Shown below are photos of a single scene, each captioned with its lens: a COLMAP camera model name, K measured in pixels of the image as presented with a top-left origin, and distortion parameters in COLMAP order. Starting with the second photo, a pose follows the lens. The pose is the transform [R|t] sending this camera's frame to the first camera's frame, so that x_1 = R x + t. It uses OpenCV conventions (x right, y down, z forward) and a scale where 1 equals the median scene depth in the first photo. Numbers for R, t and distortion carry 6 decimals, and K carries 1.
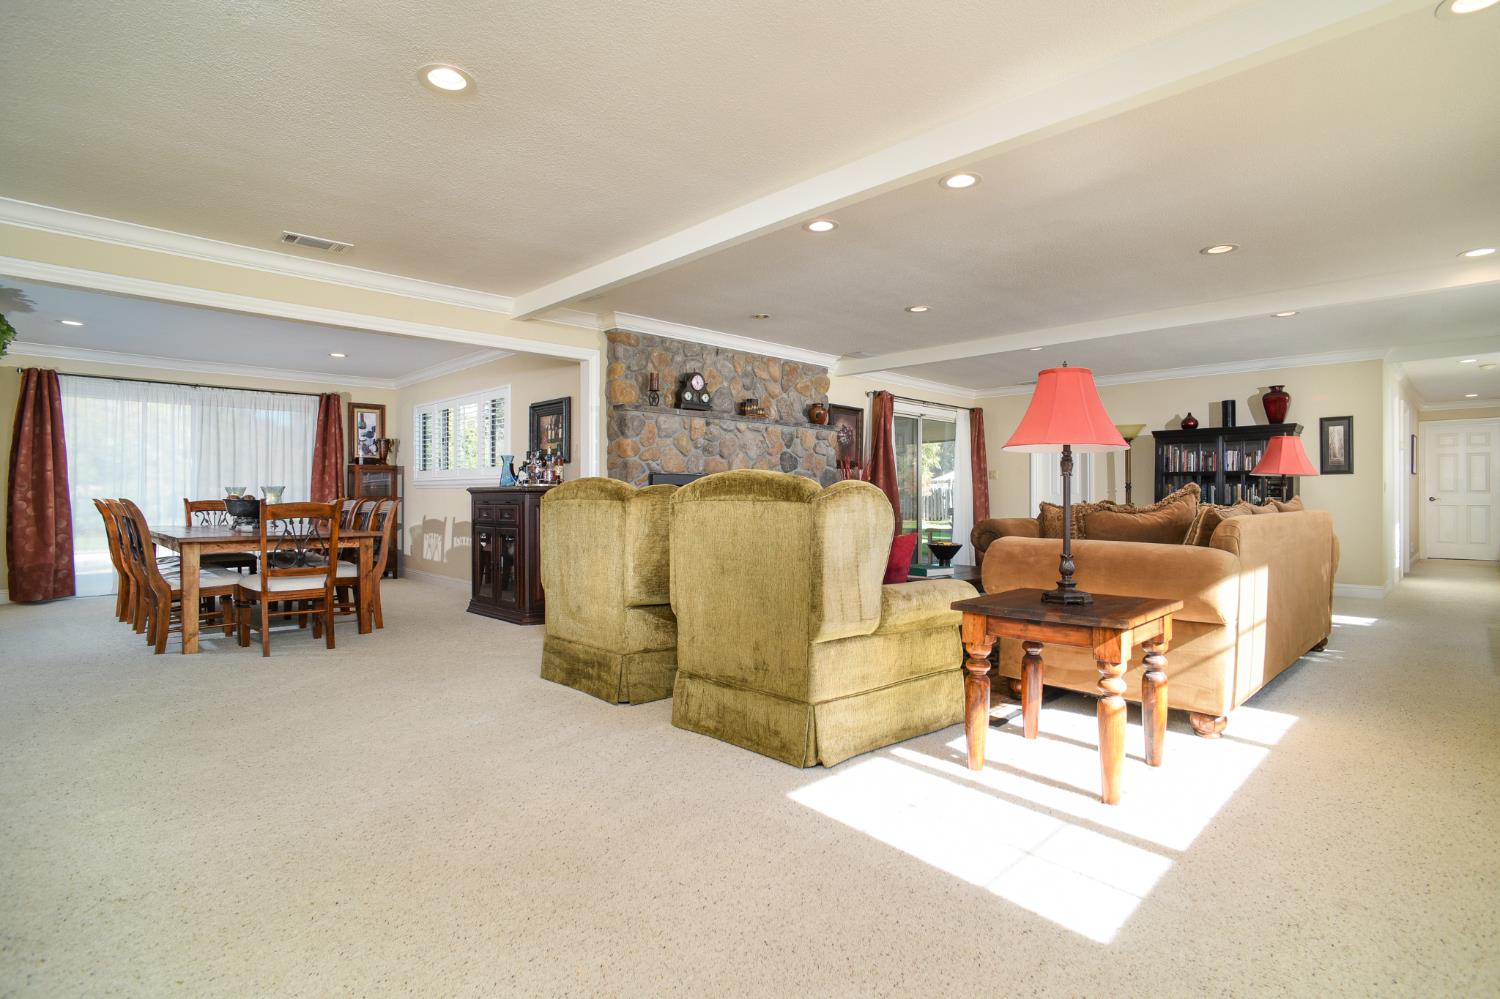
lens RADIAL K [[715.7, 0, 750.0], [0, 715.7, 499.5], [0, 0, 1]] dist [0.001489, -0.000013]
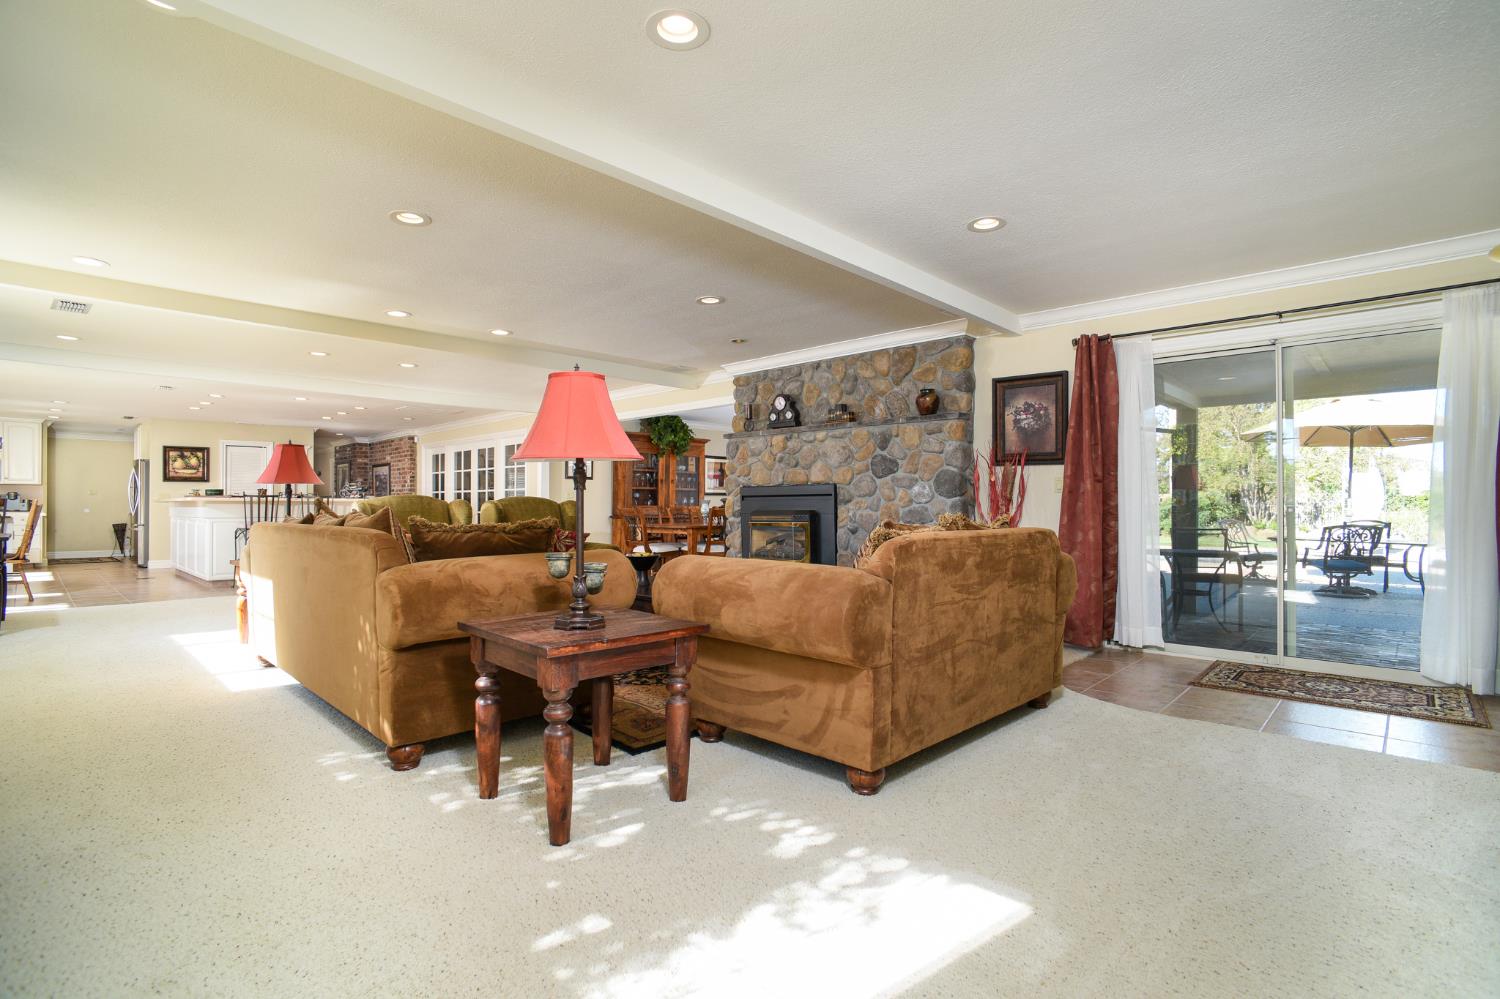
lens RADIAL K [[715.7, 0, 750.0], [0, 715.7, 499.5], [0, 0, 1]] dist [0.001489, -0.000013]
pose [[0.020020, 0.004414, -0.999790, 0.931671], [-0.002513, 0.999987, 0.004364, -0.014103], [0.999796, 0.002425, 0.020031, 0.818182]]
